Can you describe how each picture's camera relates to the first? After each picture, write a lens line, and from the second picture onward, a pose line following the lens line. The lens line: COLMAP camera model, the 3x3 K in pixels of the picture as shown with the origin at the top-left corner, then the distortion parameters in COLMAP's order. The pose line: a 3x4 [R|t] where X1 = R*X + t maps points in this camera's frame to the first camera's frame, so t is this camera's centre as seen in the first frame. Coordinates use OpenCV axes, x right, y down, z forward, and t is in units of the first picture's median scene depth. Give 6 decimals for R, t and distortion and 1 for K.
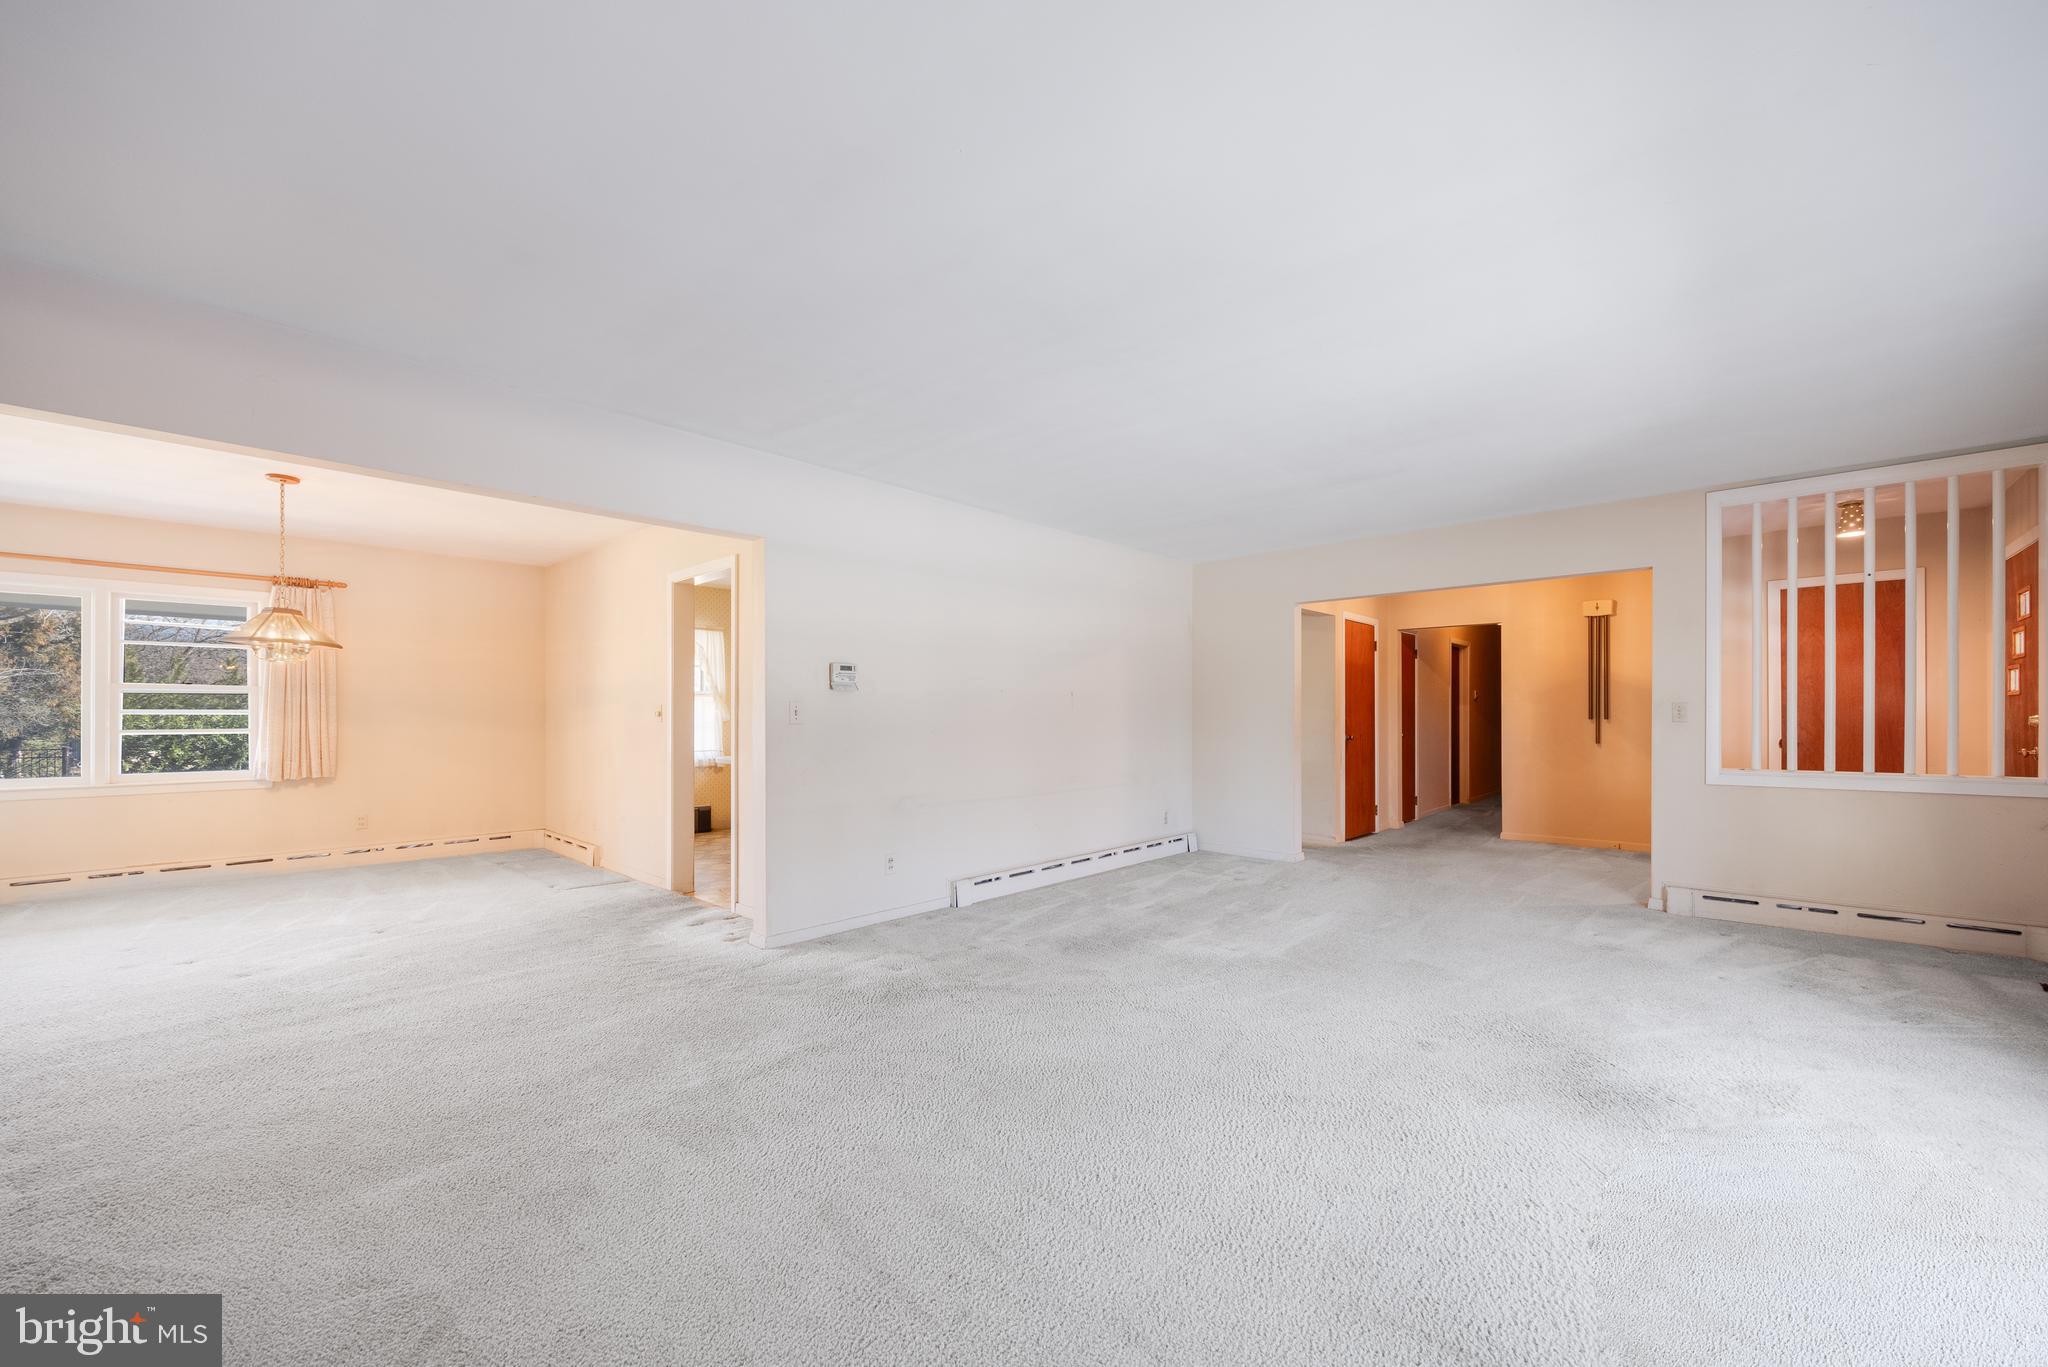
lens RADIAL K [[789.6, 0, 1025.8], [0, 789.6, 715.9], [0, 0, 1]] dist [0.000341, 0.000061]
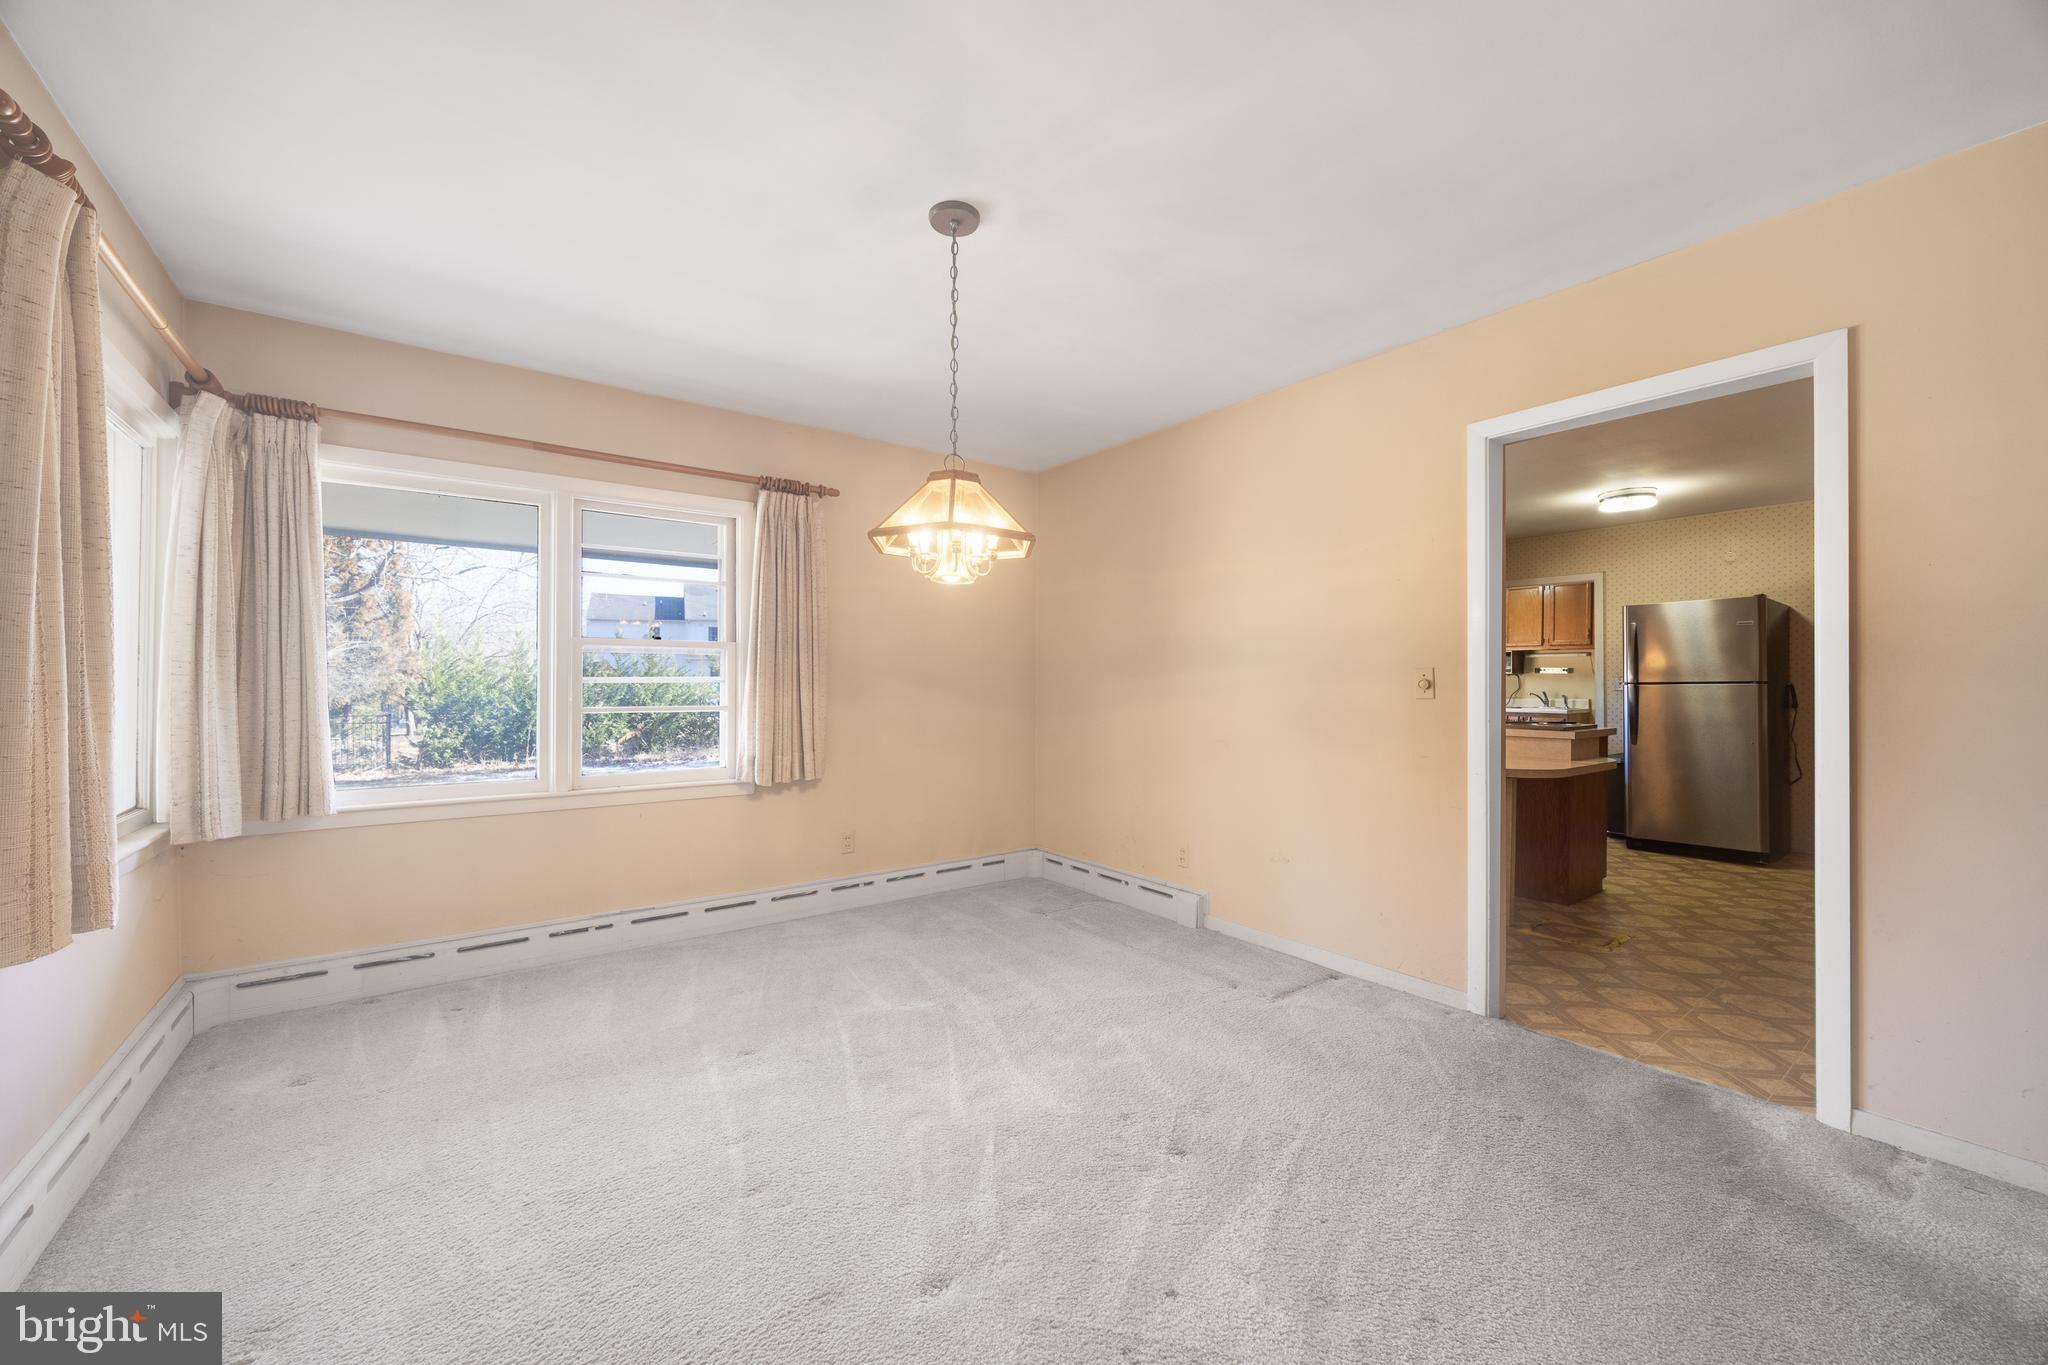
lens RADIAL K [[791.8, 0, 1024.0], [0, 791.8, 682.5], [0, 0, 1]] dist [-0.000720, -0.000083]
pose [[0.981972, -0.000037, -0.189026, -0.584679], [-0.000488, 0.999996, -0.002730, -0.002052], [0.189025, 0.002773, 0.981968, 0.372270]]
